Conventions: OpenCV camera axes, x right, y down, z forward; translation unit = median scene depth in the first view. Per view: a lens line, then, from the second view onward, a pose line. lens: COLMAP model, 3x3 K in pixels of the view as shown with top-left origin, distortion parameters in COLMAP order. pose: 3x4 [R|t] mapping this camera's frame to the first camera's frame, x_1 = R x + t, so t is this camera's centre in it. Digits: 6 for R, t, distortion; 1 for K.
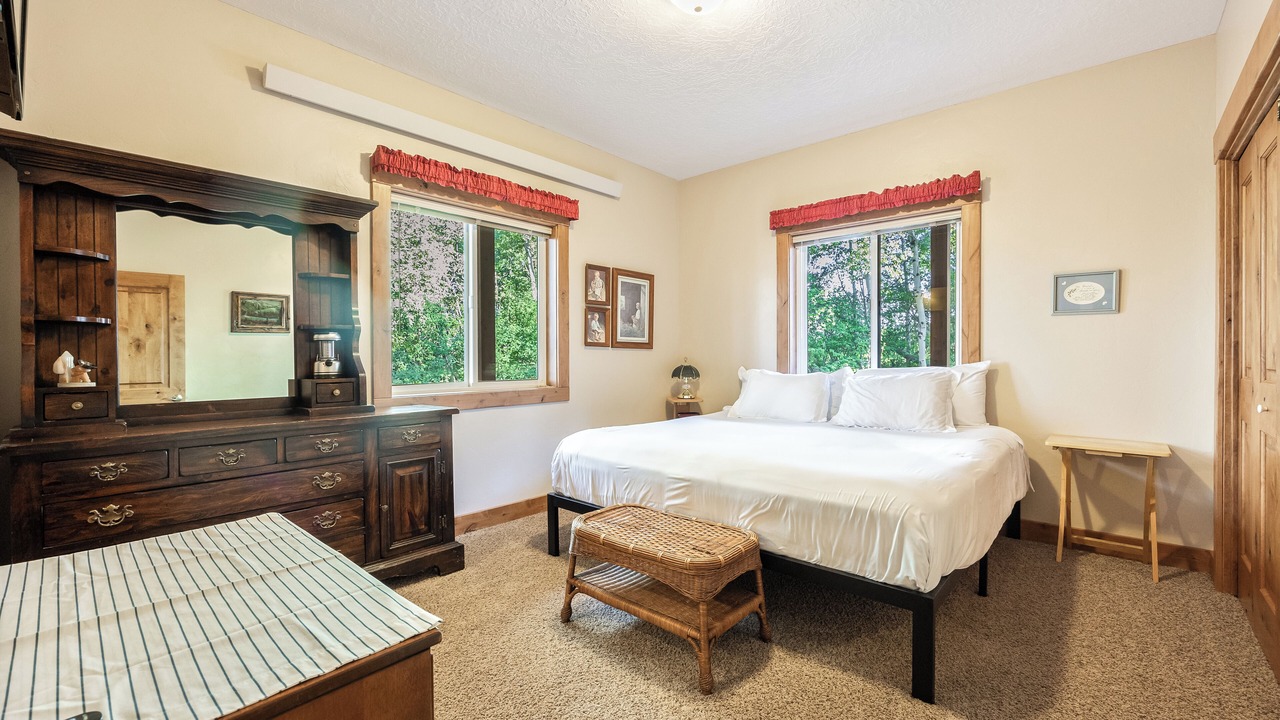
lens RADIAL K [[524.9, 0, 640.9], [0, 524.9, 360.0], [0, 0, 1]] dist [-0.003003, 0.000085]
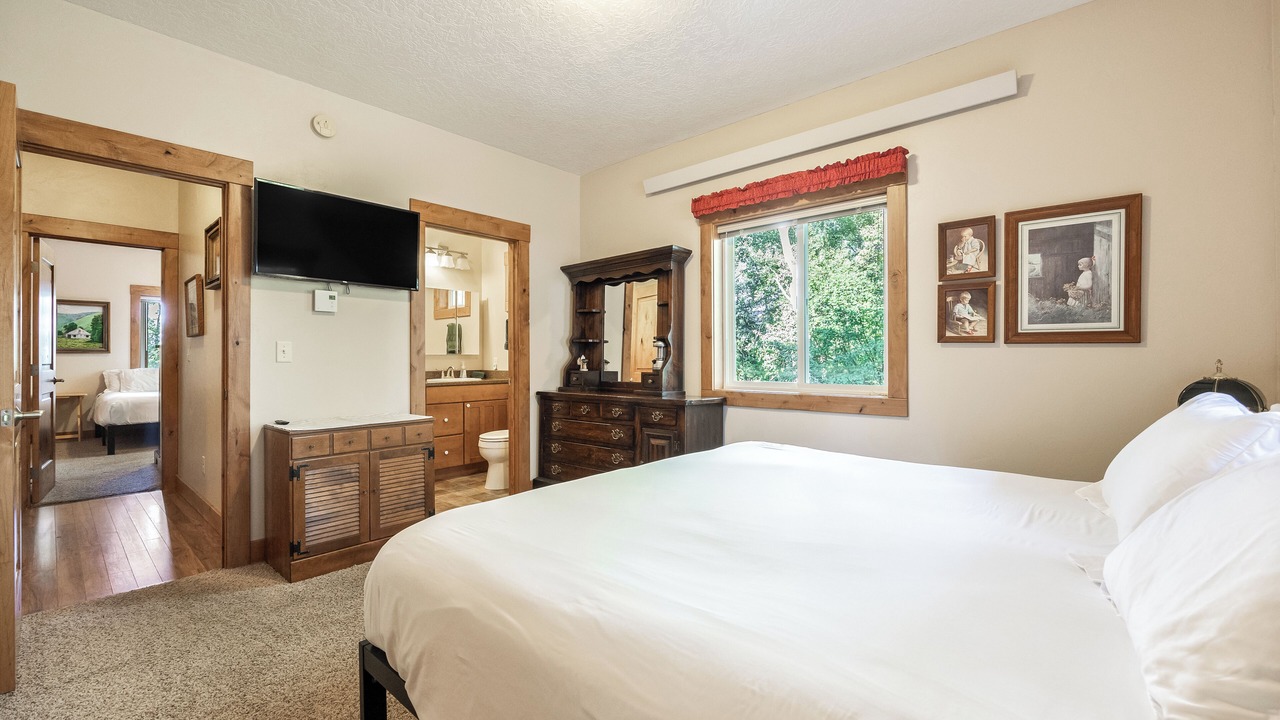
lens RADIAL K [[524.9, 0, 635.7], [0, 524.9, 361.6], [0, 0, 1]] dist [-0.003003, 0.000085]
pose [[0.018390, 0.004242, -0.999822, 0.570607], [-0.009589, 0.999946, 0.004066, -0.000496], [0.999785, 0.009513, 0.018429, 0.575900]]
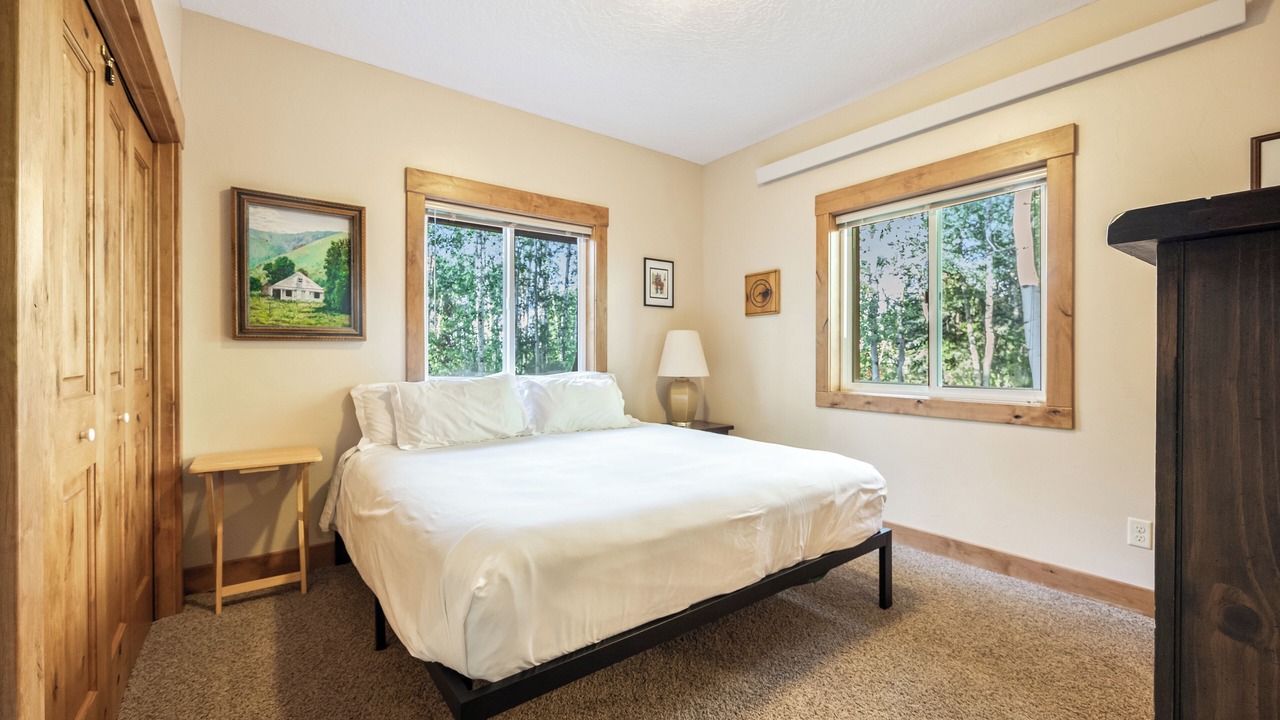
lens RADIAL K [[524.9, 0, 628.1], [0, 524.9, 361.7], [0, 0, 1]] dist [-0.003003, 0.000085]
pose [[-0.184380, 0.002084, -0.982853, 0.558166], [-0.005067, 0.999982, 0.003071, -0.000302], [0.982842, 0.005546, -0.184366, 0.562564]]
